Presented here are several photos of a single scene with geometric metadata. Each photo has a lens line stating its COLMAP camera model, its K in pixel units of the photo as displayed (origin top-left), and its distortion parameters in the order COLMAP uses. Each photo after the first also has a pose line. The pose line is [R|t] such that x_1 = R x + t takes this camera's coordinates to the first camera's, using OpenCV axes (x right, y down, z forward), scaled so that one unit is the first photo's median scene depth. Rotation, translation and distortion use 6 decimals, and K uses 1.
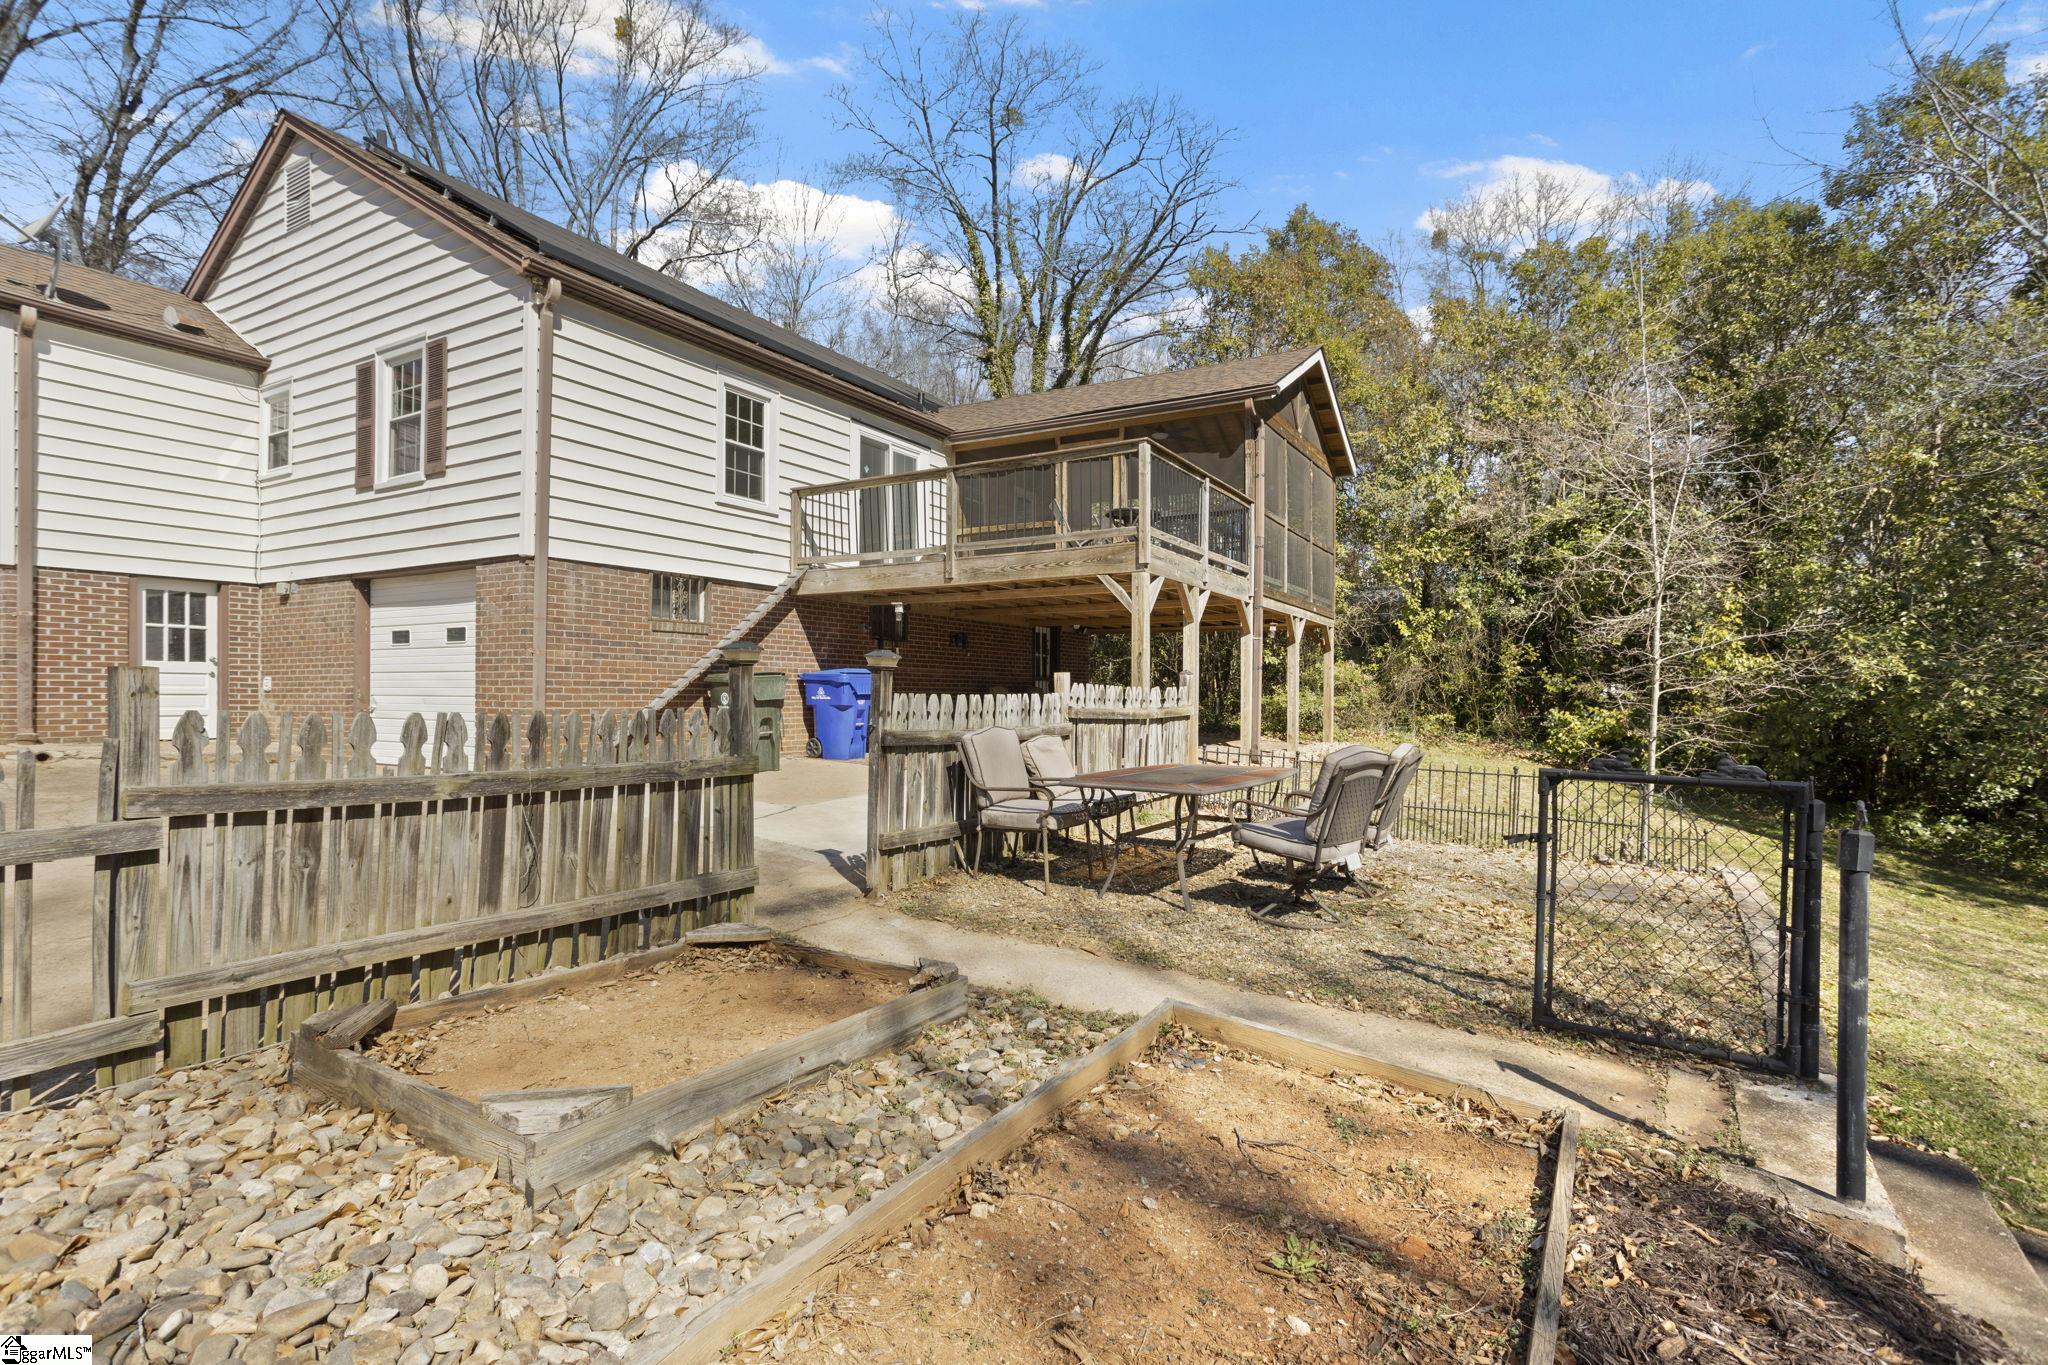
lens RADIAL K [[1024.0, 0, 1051.5], [0, 1024.0, 687.4], [0, 0, 1]] dist [-0.048008, 0.031247]
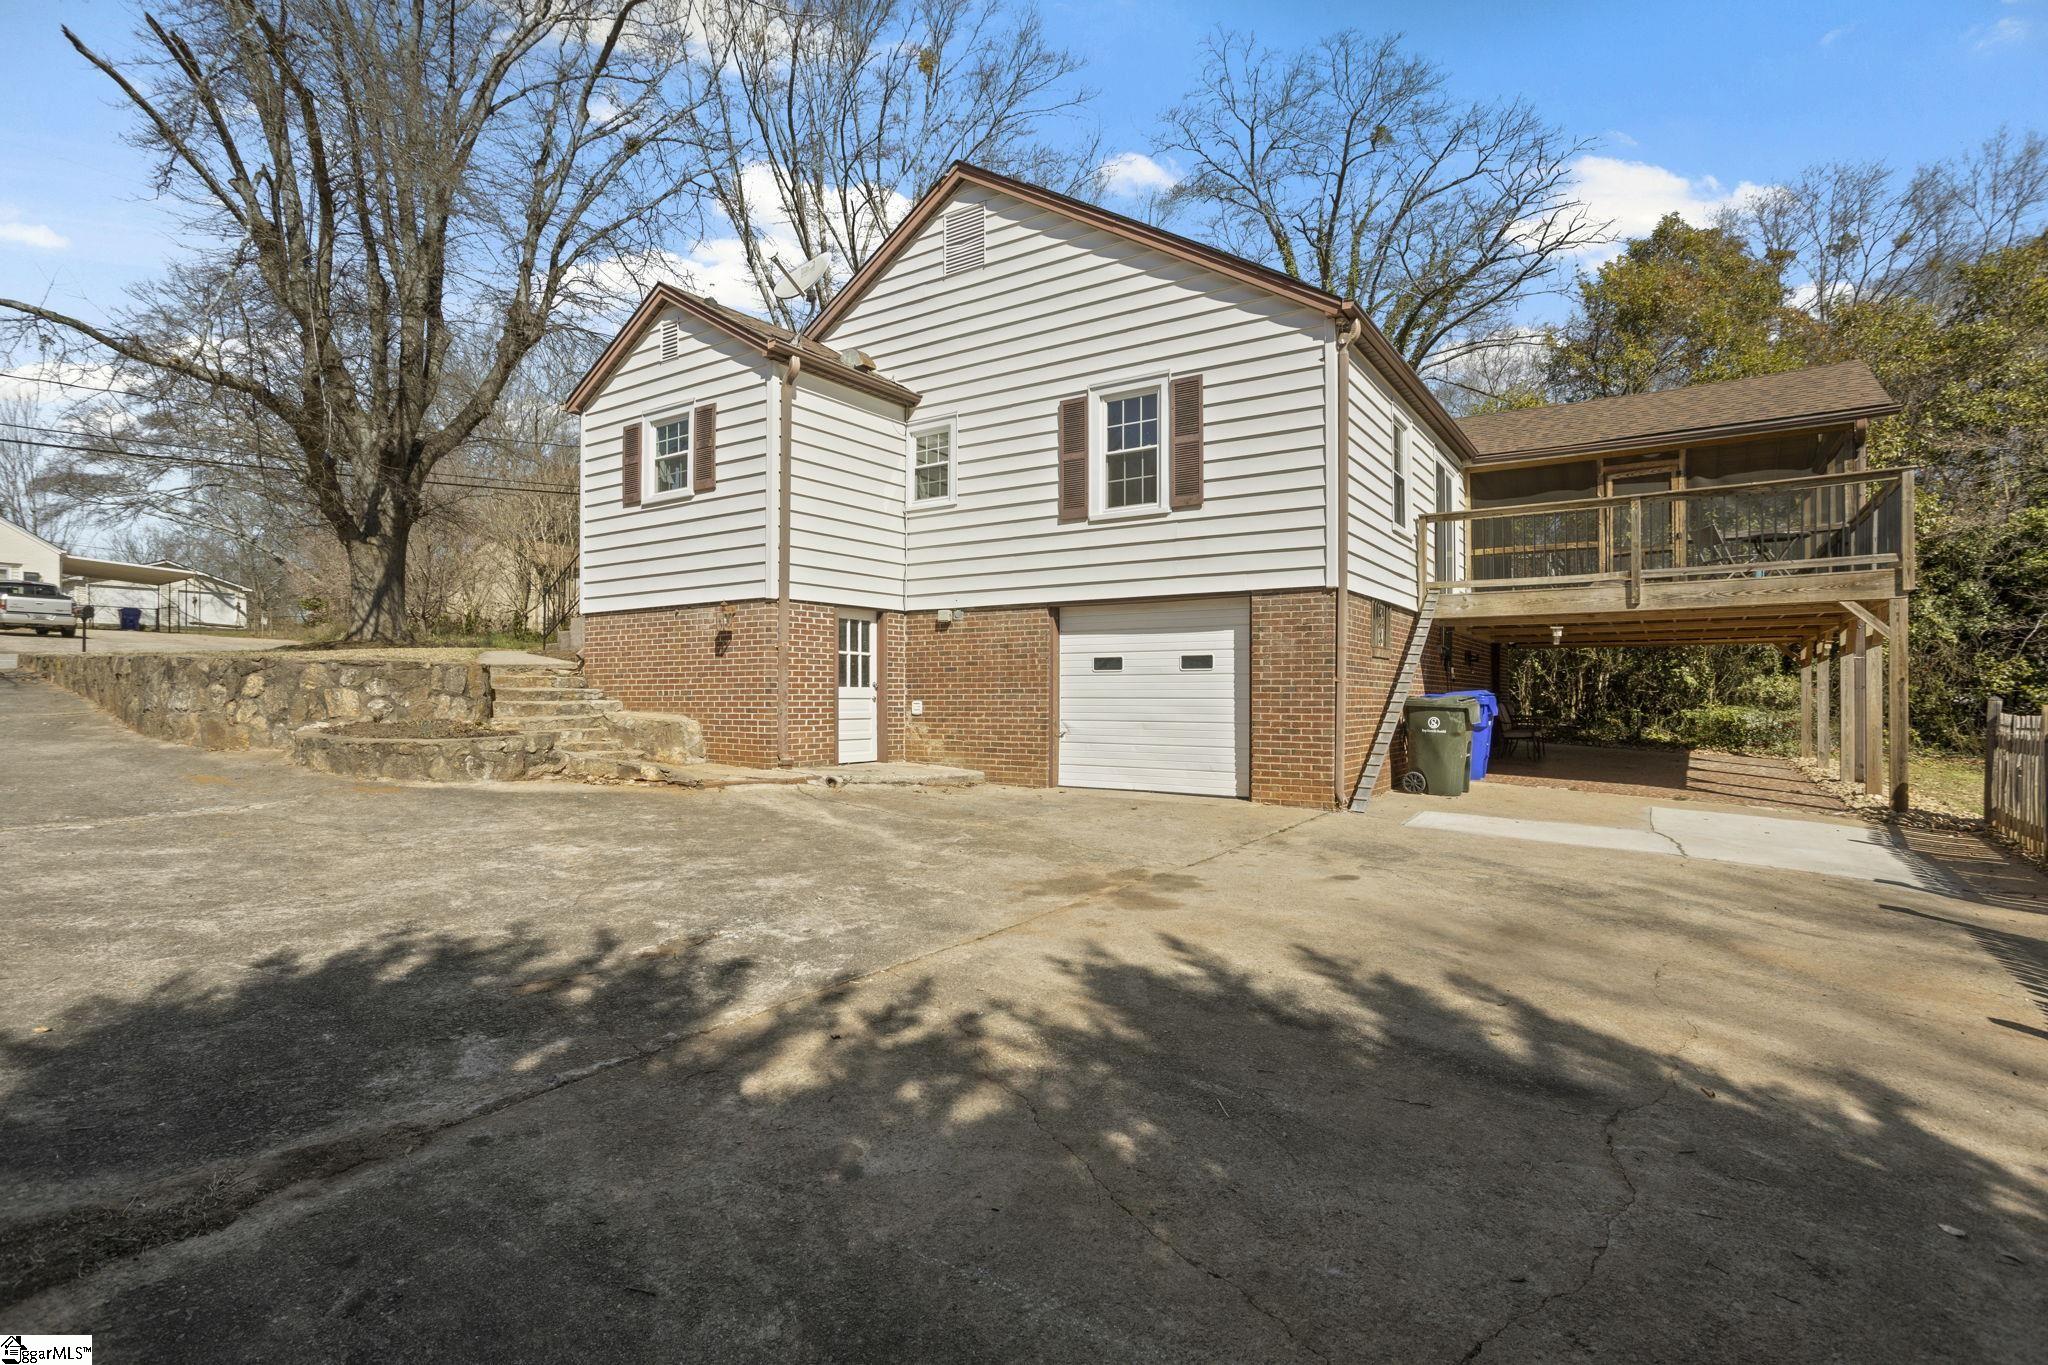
lens RADIAL K [[1011.9, 0, 1023.1], [0, 1011.9, 665.4], [0, 0, 1]] dist [-0.045641, 0.023888]
pose [[0.997811, -0.007175, -0.065739, -0.625619], [0.006027, 0.999826, -0.017643, -0.028811], [0.065854, 0.017208, 0.997681, -0.030425]]
